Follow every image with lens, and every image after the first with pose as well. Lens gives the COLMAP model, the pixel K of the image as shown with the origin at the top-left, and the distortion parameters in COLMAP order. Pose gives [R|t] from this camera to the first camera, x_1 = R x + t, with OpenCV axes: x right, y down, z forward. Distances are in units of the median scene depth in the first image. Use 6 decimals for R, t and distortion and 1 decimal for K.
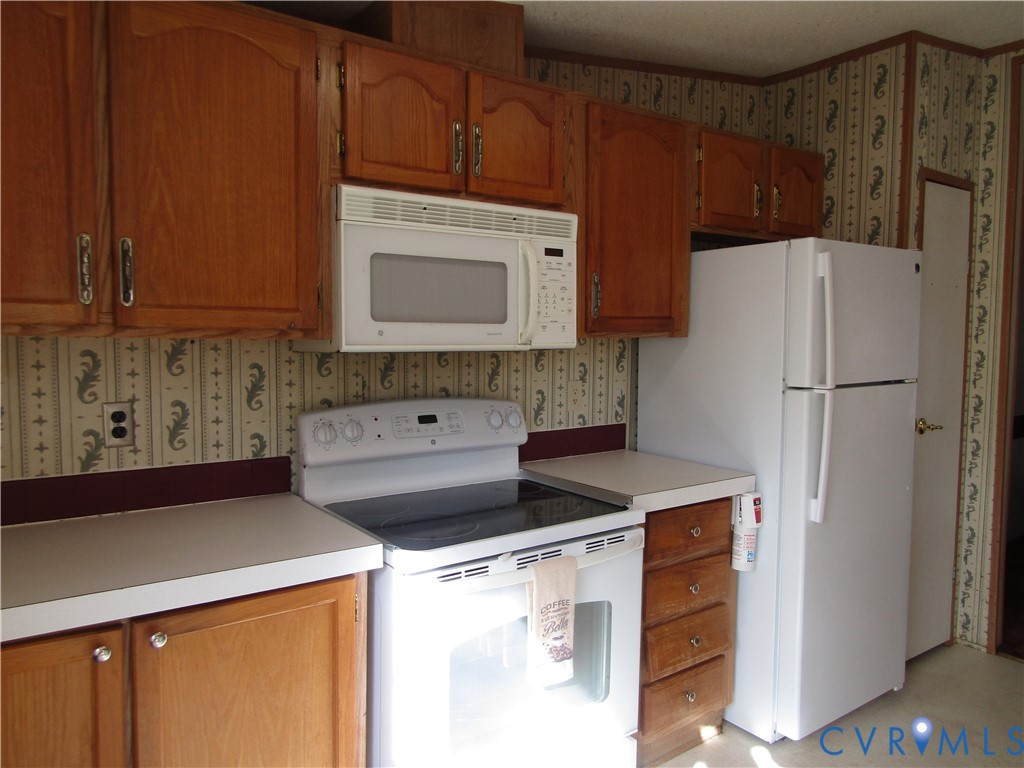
lens RADIAL K [[721.2, 0, 505.0], [0, 721.2, 387.4], [0, 0, 1]] dist [-0.017087, -0.000497]
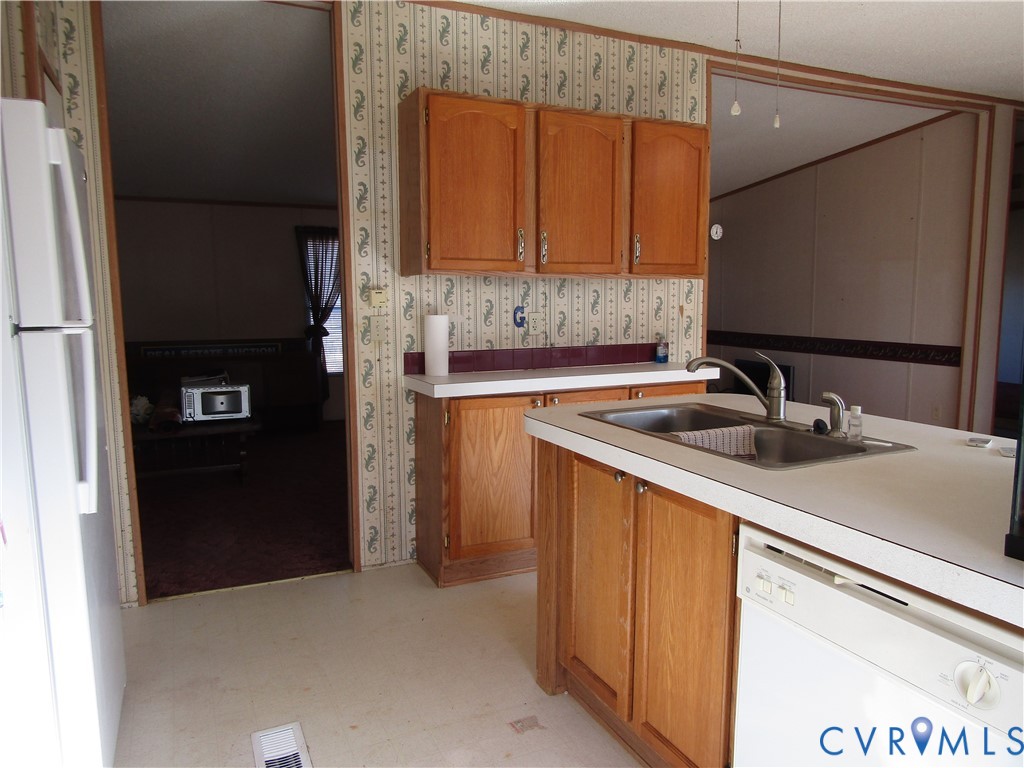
lens RADIAL K [[721.2, 0, 512.9], [0, 721.2, 386.2], [0, 0, 1]] dist [-0.017087, -0.000497]
pose [[0.175403, -0.133423, 0.975414, -0.177328], [0.075984, 0.989653, 0.121707, 0.006415], [-0.981560, 0.052768, 0.183727, 0.453701]]
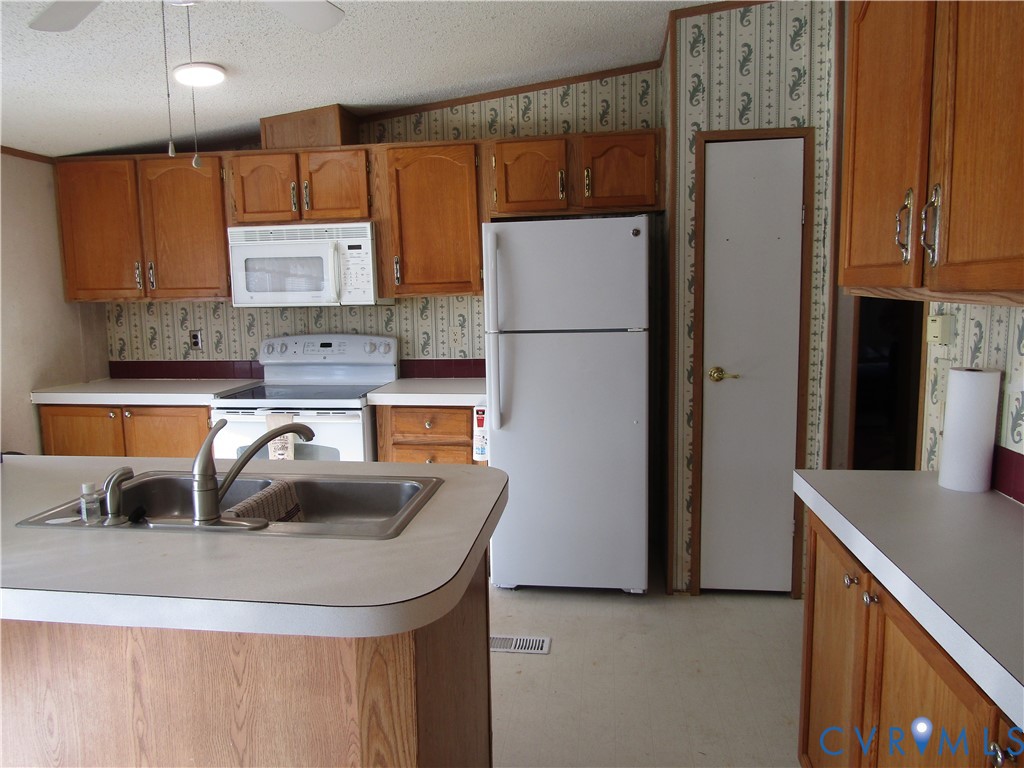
lens RADIAL K [[721.2, 0, 514.1], [0, 721.2, 389.6], [0, 0, 1]] dist [-0.017087, -0.000497]
pose [[0.733601, 0.070383, -0.675926, 1.424467], [-0.029062, 0.996962, 0.072270, 0.011260], [0.678959, -0.033374, 0.733417, 0.005973]]
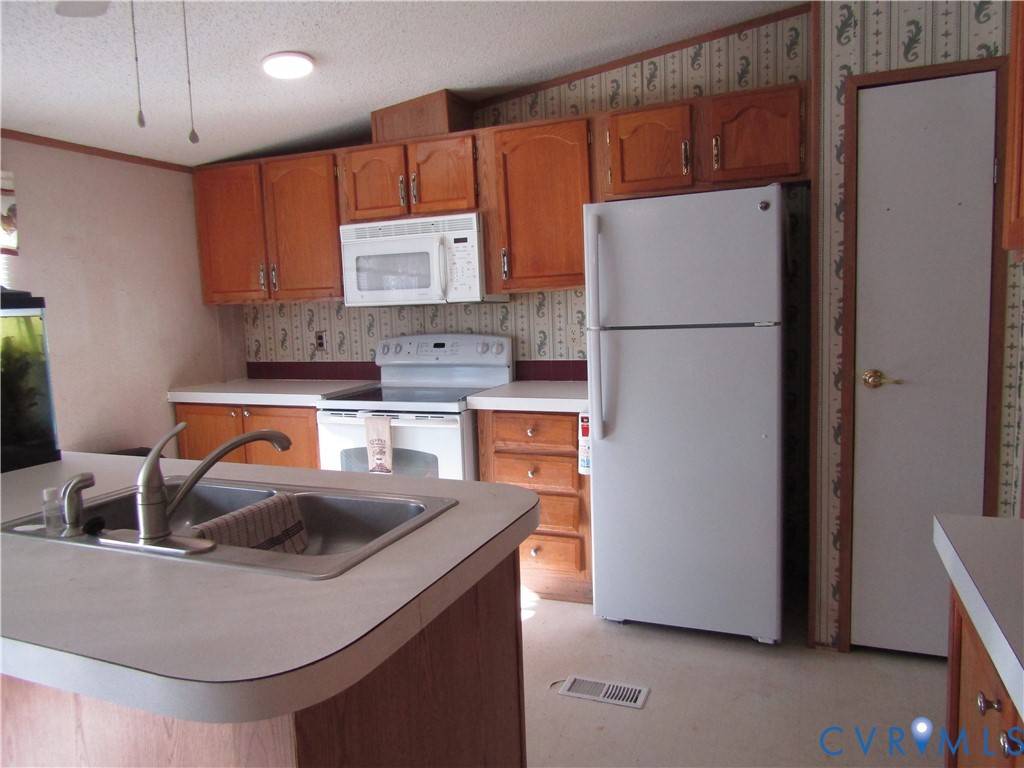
lens RADIAL K [[721.2, 0, 515.3], [0, 721.2, 390.6], [0, 0, 1]] dist [-0.017087, -0.000497]
pose [[0.534459, 0.075015, -0.841859, 1.407027], [-0.023399, 0.996985, 0.073983, 0.020021], [0.844870, -0.019842, 0.534603, 0.237335]]
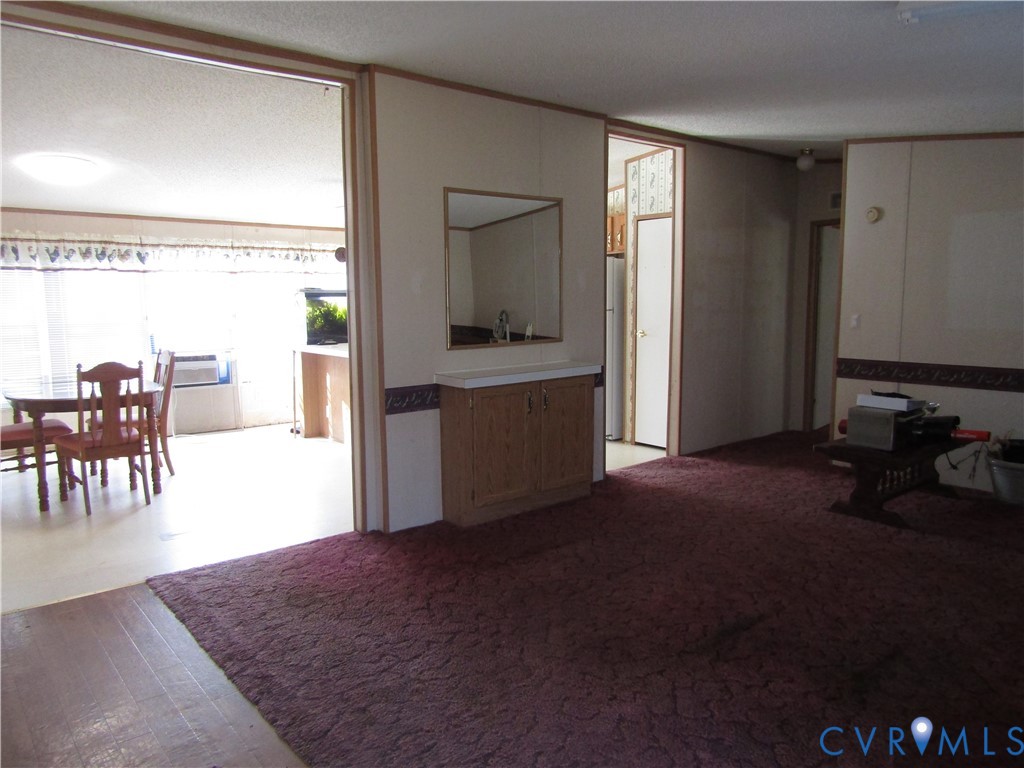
lens RADIAL K [[721.2, 0, 512.8], [0, 721.2, 390.3], [0, 0, 1]] dist [-0.017087, -0.000497]
pose [[0.079357, 0.121753, -0.989383, 3.574727], [-0.064353, 0.991068, 0.116799, -0.006027], [0.994767, 0.054401, 0.086483, 0.565553]]
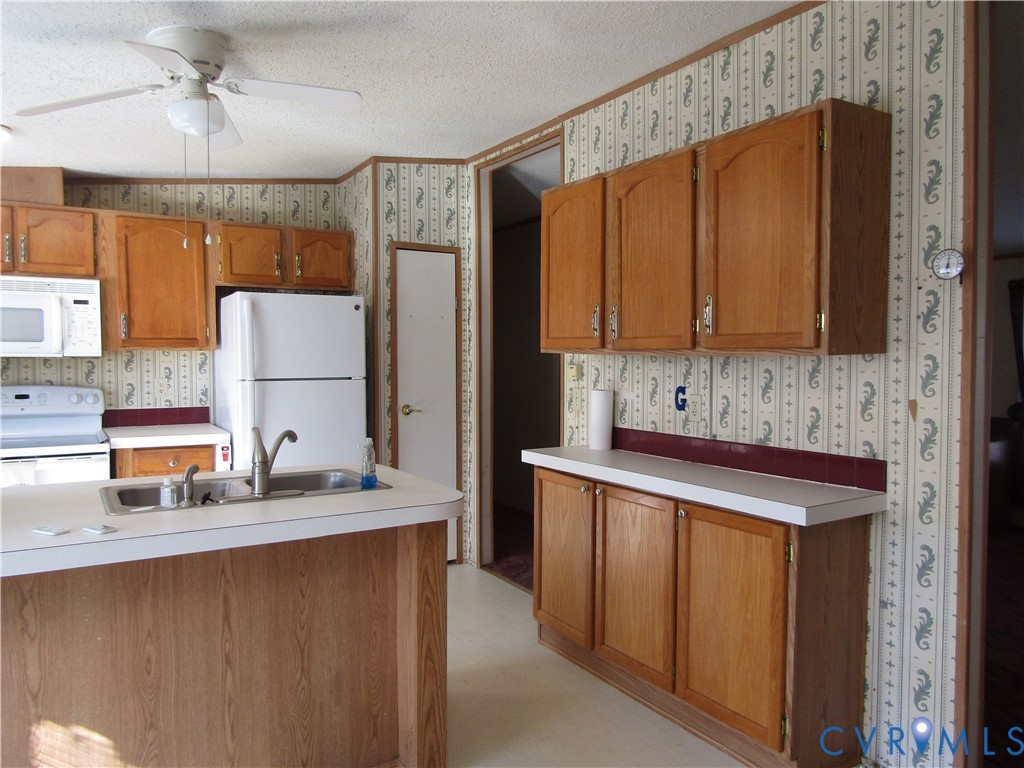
lens RADIAL K [[721.2, 0, 514.5], [0, 721.2, 389.6], [0, 0, 1]] dist [-0.017087, -0.000497]
pose [[0.998569, 0.000937, -0.053477, 1.166768], [-0.002550, 0.999544, -0.030102, 0.075017], [0.053425, 0.030195, 0.998115, -0.666065]]
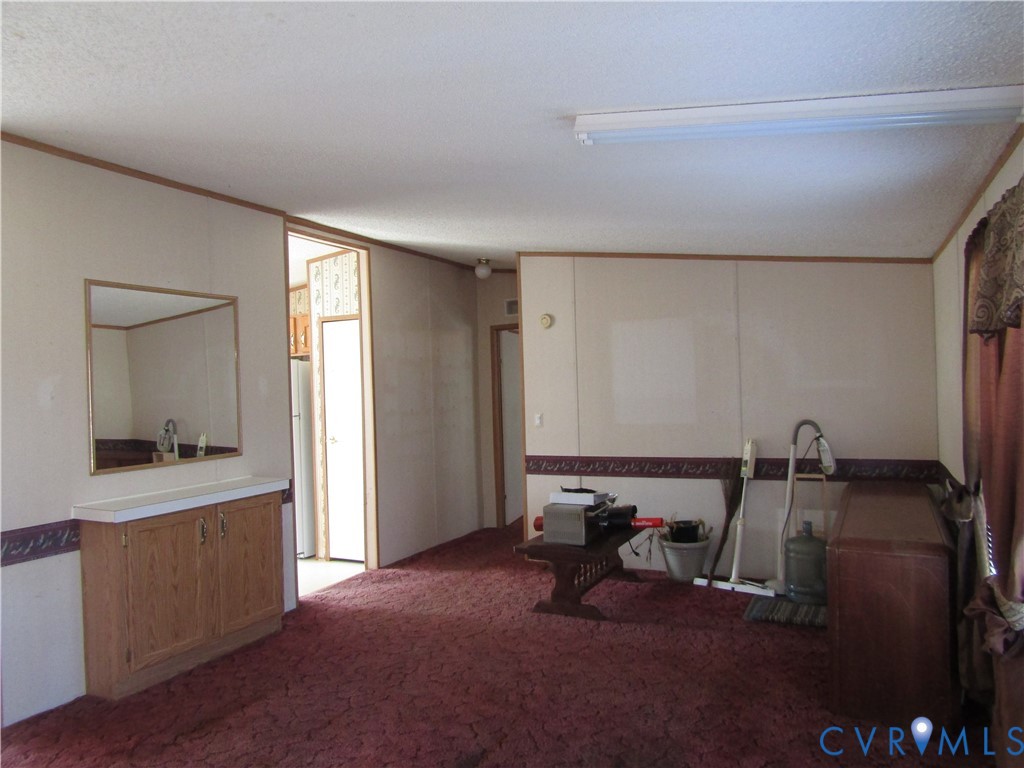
lens RADIAL K [[721.2, 0, 519.9], [0, 721.2, 389.7], [0, 0, 1]] dist [-0.017087, -0.000497]
pose [[0.493028, -0.020216, -0.869778, 3.442938], [-0.031449, 0.998662, -0.041039, -0.027123], [0.869445, 0.047587, 0.491733, 0.589408]]
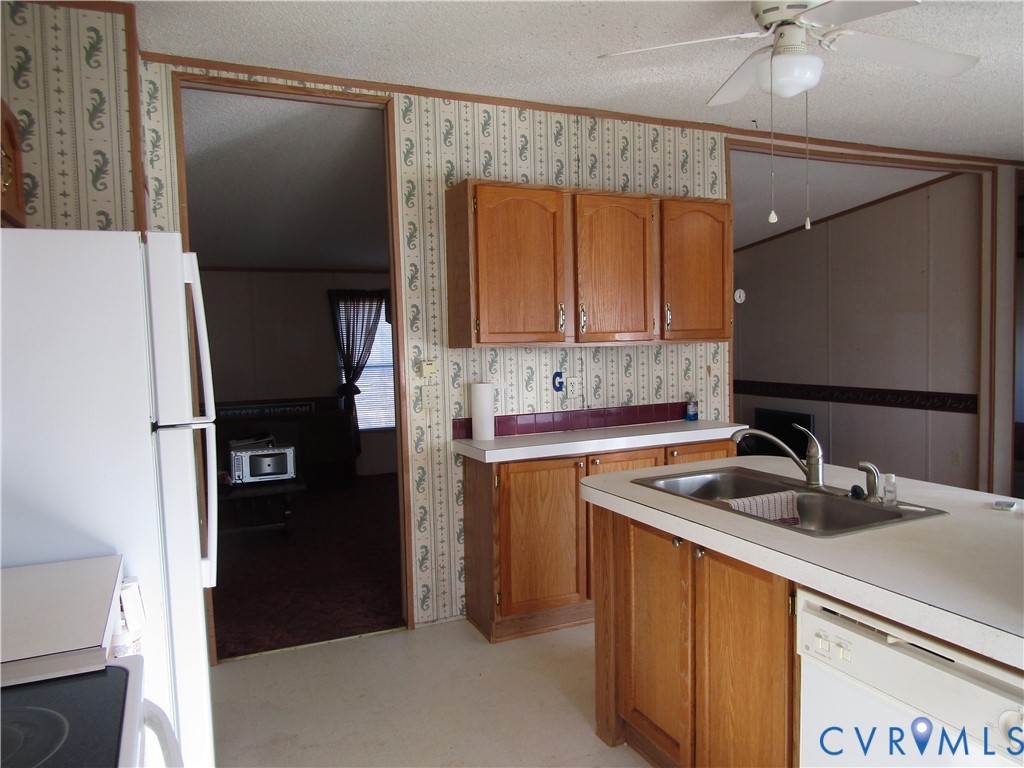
lens RADIAL K [[721.2, 0, 513.7], [0, 721.2, 387.0], [0, 0, 1]] dist [-0.017087, -0.000497]
pose [[0.186298, -0.078625, 0.979342, -0.279099], [0.097843, 0.993322, 0.061135, -0.052327], [-0.977609, 0.084433, 0.192747, 0.501600]]
